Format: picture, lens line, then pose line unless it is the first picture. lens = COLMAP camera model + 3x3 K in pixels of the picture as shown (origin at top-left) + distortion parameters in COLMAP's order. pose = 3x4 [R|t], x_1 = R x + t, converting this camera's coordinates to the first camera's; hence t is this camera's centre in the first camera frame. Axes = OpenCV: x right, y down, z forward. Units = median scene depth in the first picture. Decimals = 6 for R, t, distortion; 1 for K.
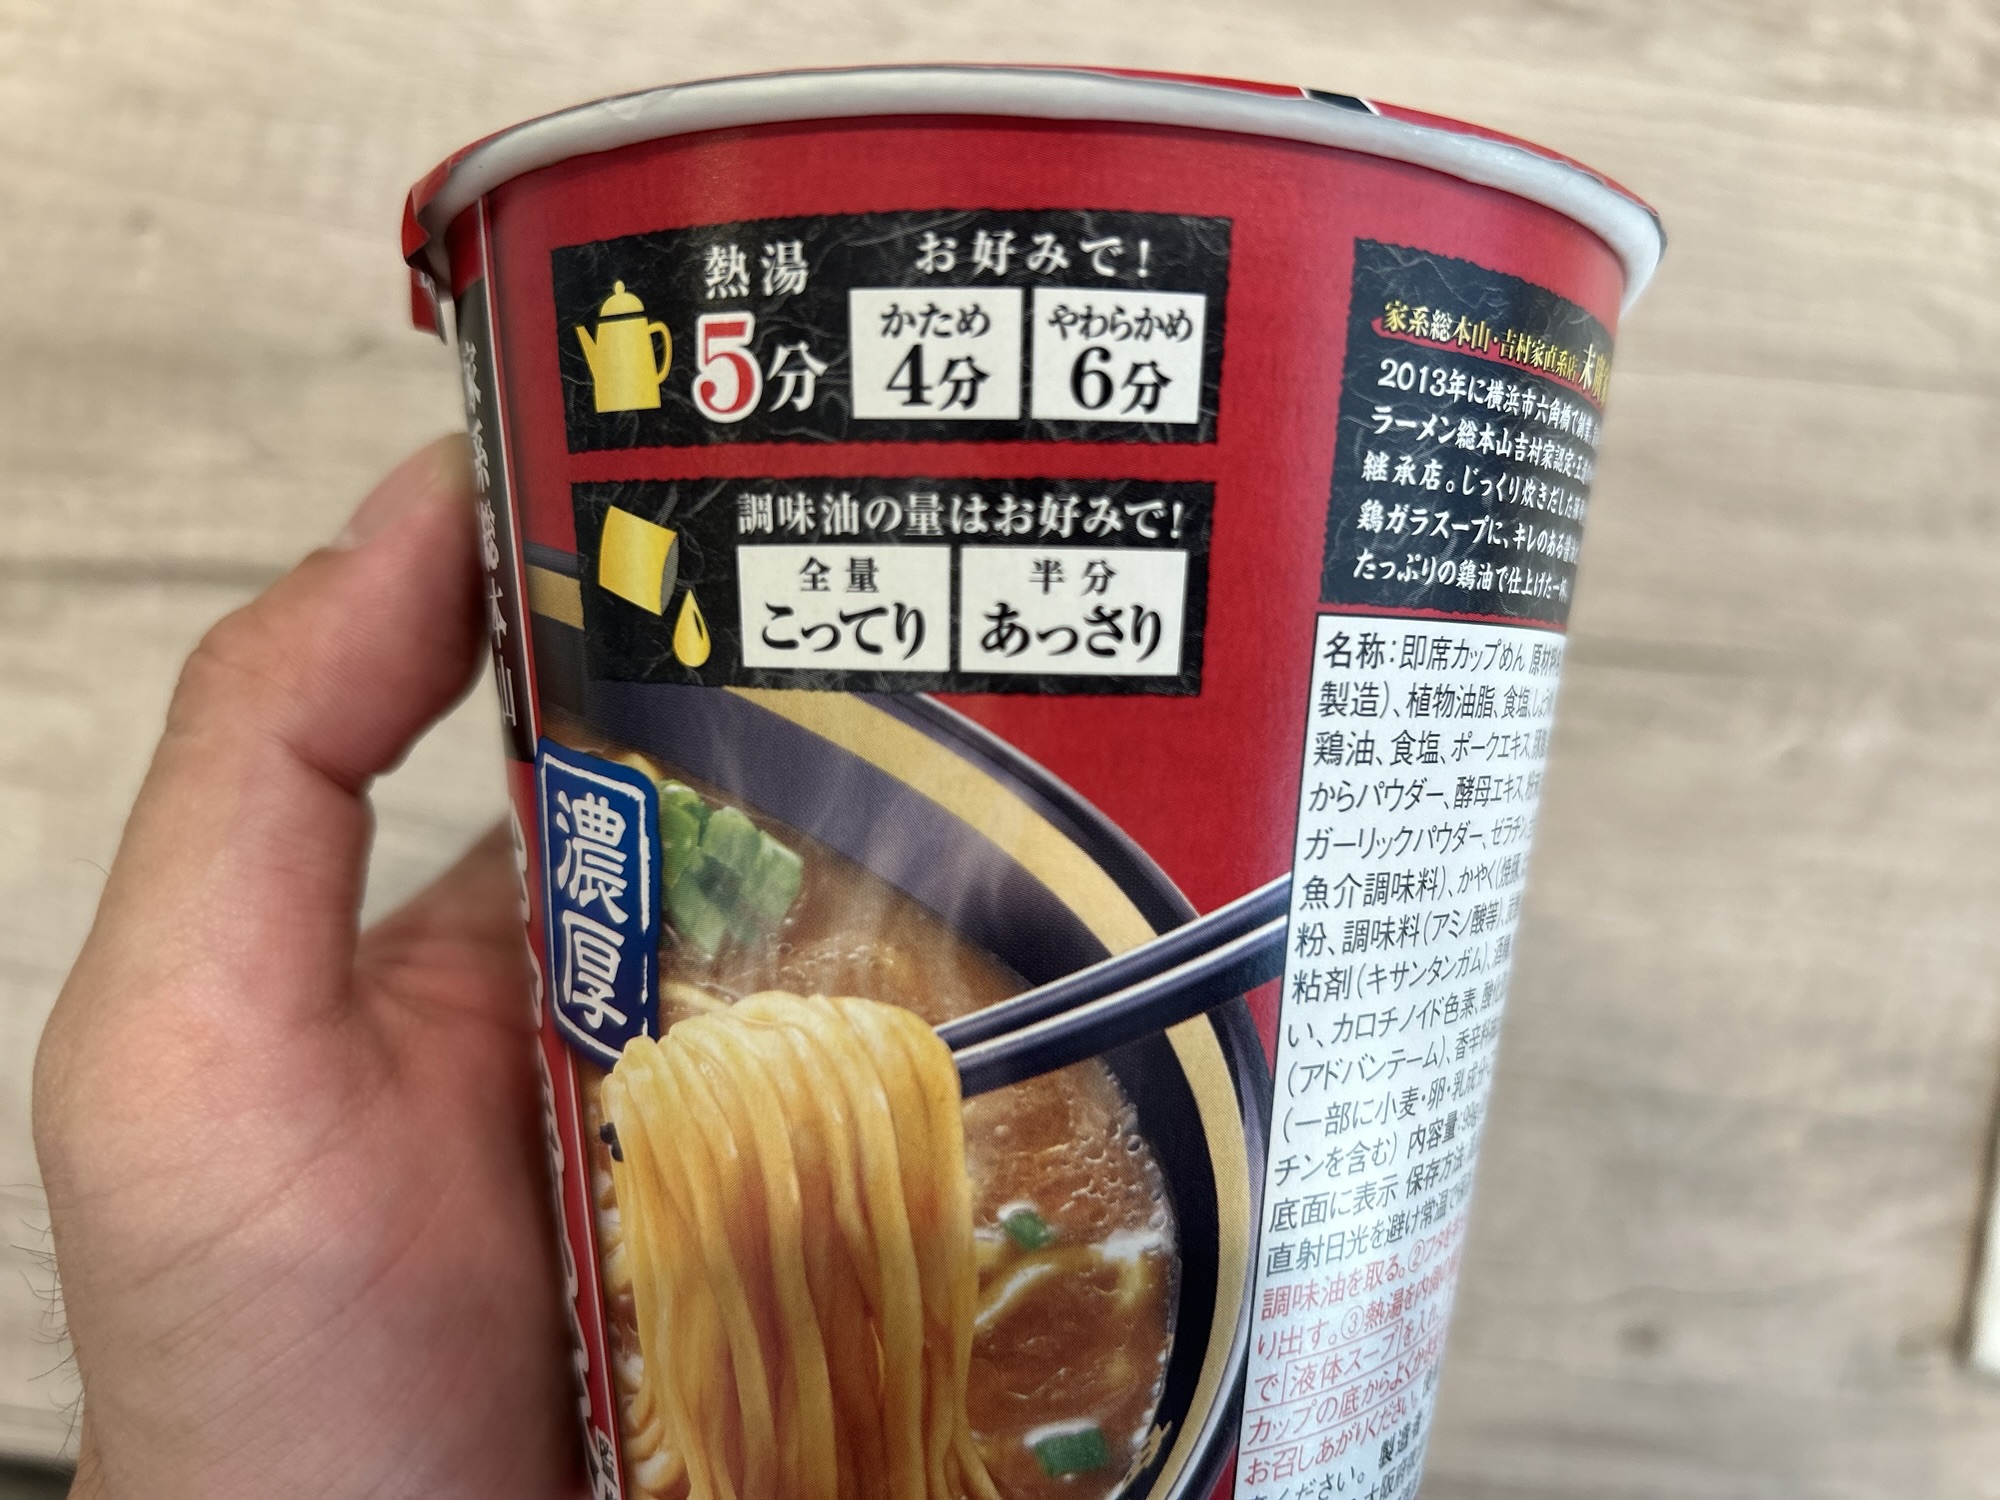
lens RADIAL K [[1528.9, 0, 1000.0], [0, 1528.9, 750.0], [0, 0, 1]] dist [0.000543, -0.000112]
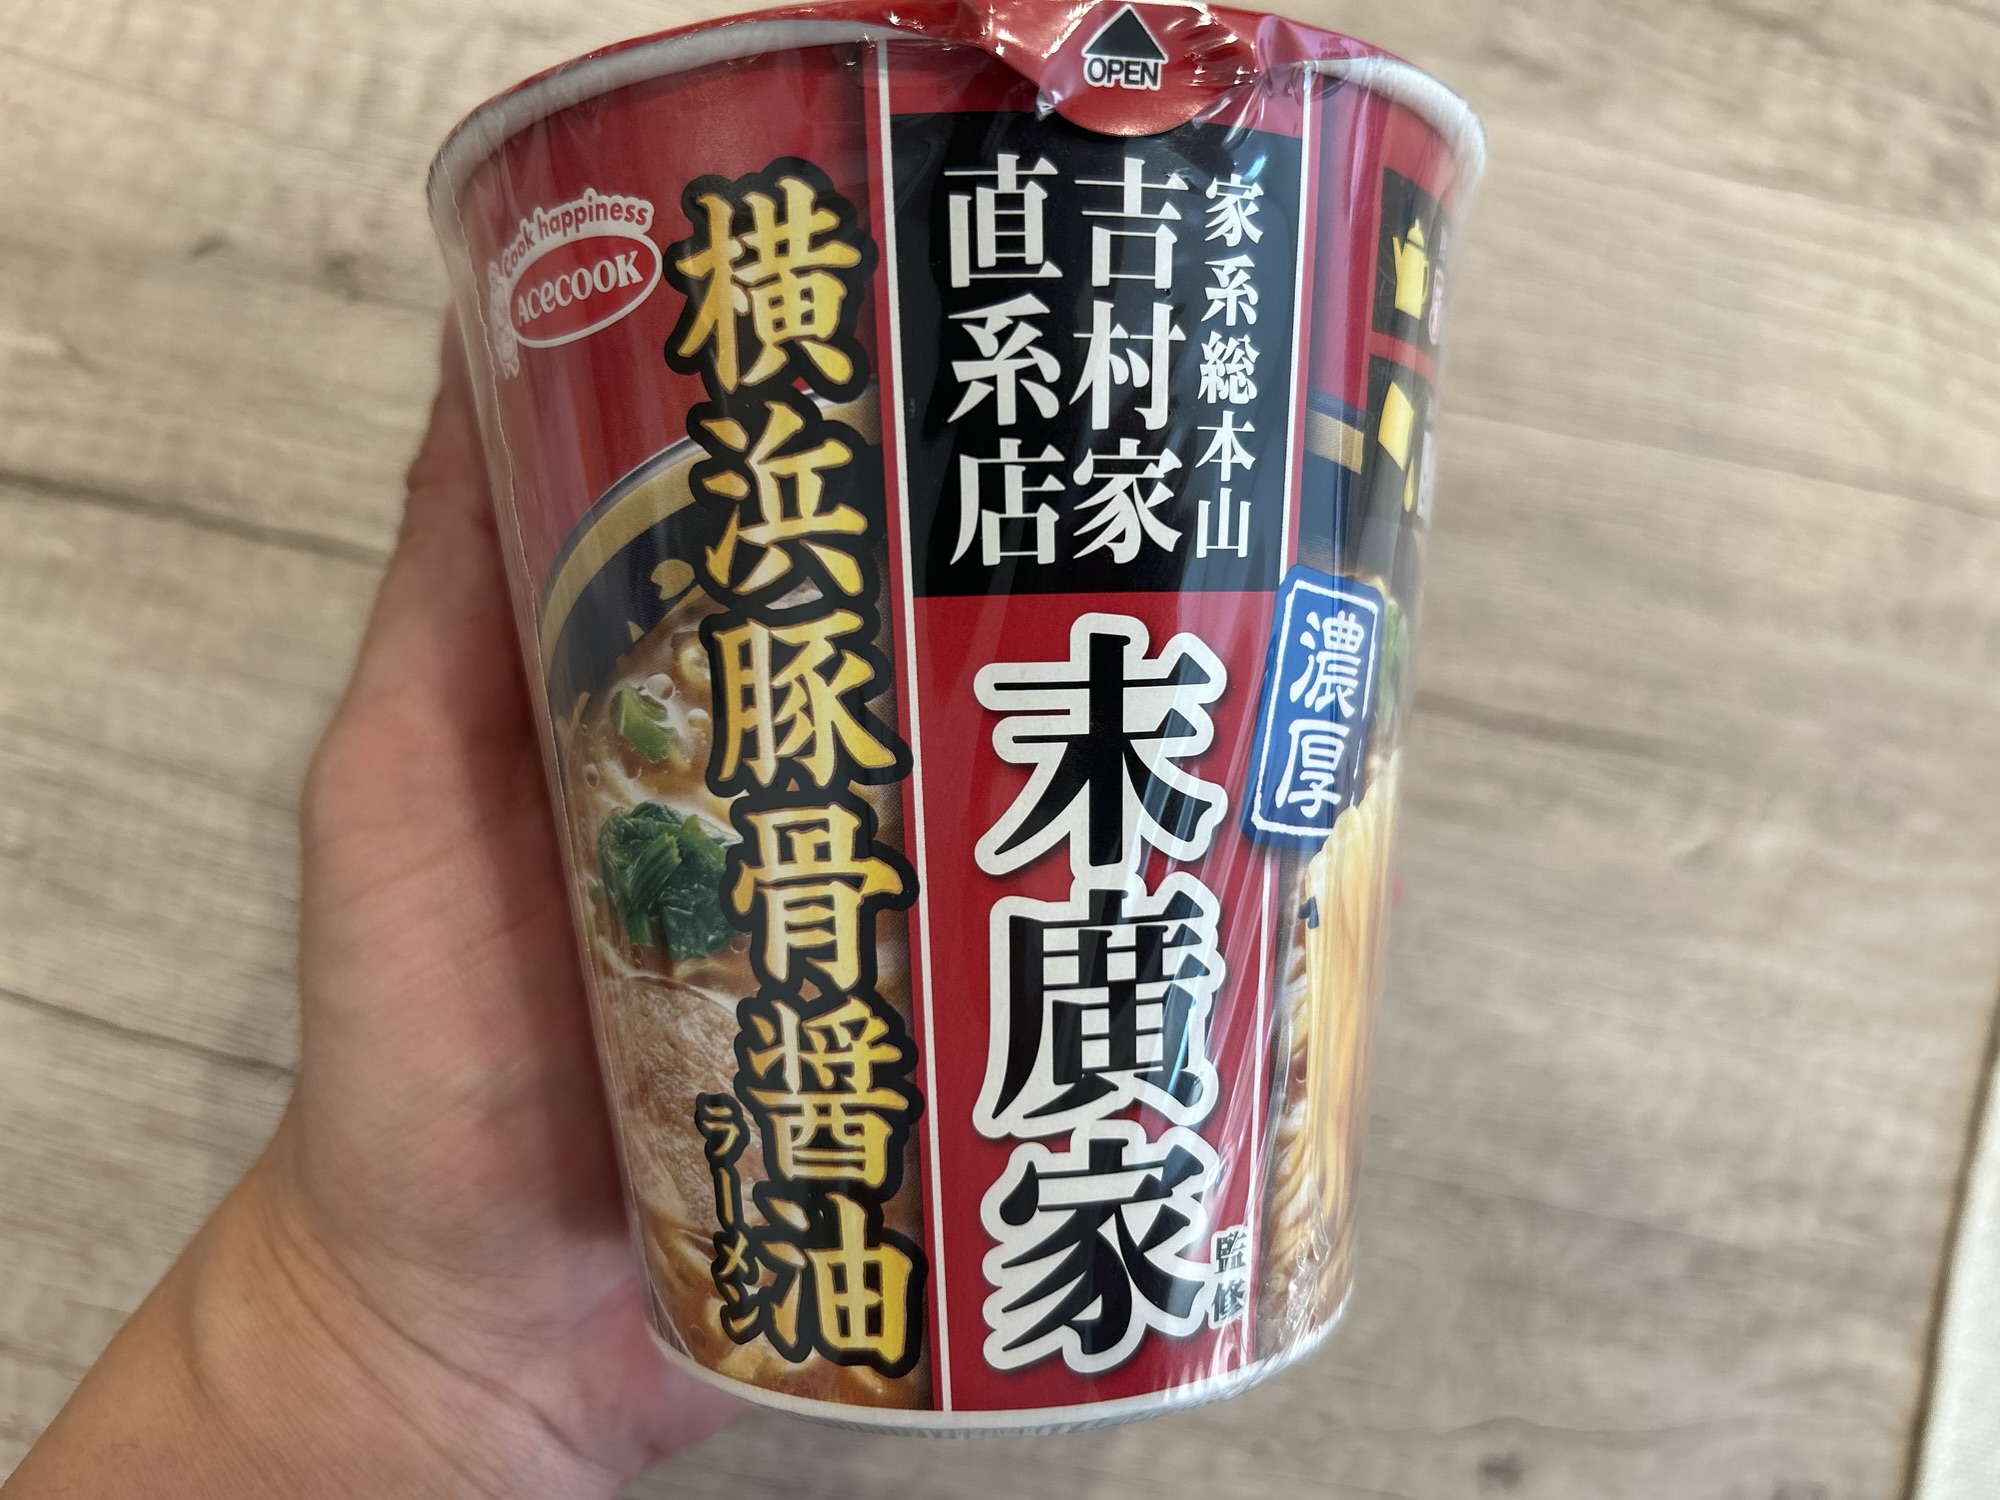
lens RADIAL K [[1494.4, 0, 1000.0], [0, 1494.4, 750.0], [0, 0, 1]] dist [0.000388, -0.000171]
pose [[0.072648, -0.058197, 0.995658, -1.448824], [0.084786, 0.995043, 0.051974, 0.052507], [-0.993747, 0.080642, 0.077223, 1.171021]]
